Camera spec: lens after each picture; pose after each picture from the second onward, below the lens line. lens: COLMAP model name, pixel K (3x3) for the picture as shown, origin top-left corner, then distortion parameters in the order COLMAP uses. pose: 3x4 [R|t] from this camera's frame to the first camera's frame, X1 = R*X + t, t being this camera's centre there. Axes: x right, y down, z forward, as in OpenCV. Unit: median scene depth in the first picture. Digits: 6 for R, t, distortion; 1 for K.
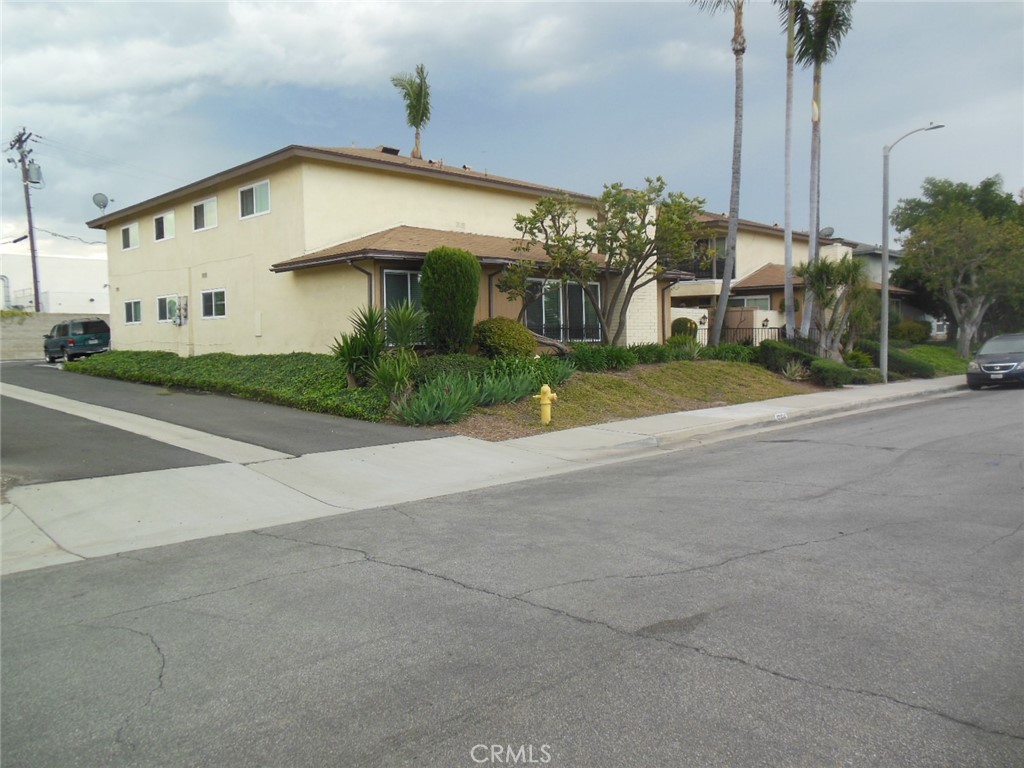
lens RADIAL K [[807.1, 0, 515.0], [0, 807.1, 381.8], [0, 0, 1]] dist [-0.002011, 0.065474]
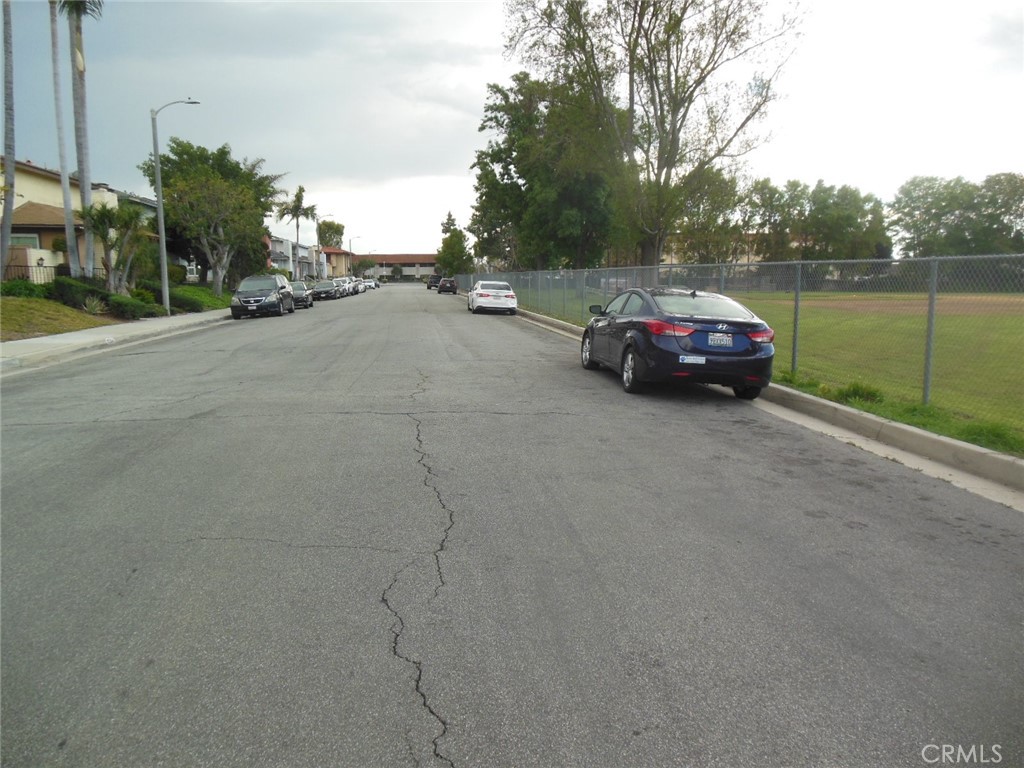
lens RADIAL K [[807.1, 0, 515.0], [0, 807.1, 381.8], [0, 0, 1]] dist [-0.002011, 0.065474]
pose [[0.628480, -0.089846, 0.772619, -0.140046], [0.039027, 0.995698, 0.084041, 0.017197], [-0.776846, -0.022665, 0.629283, -0.130453]]
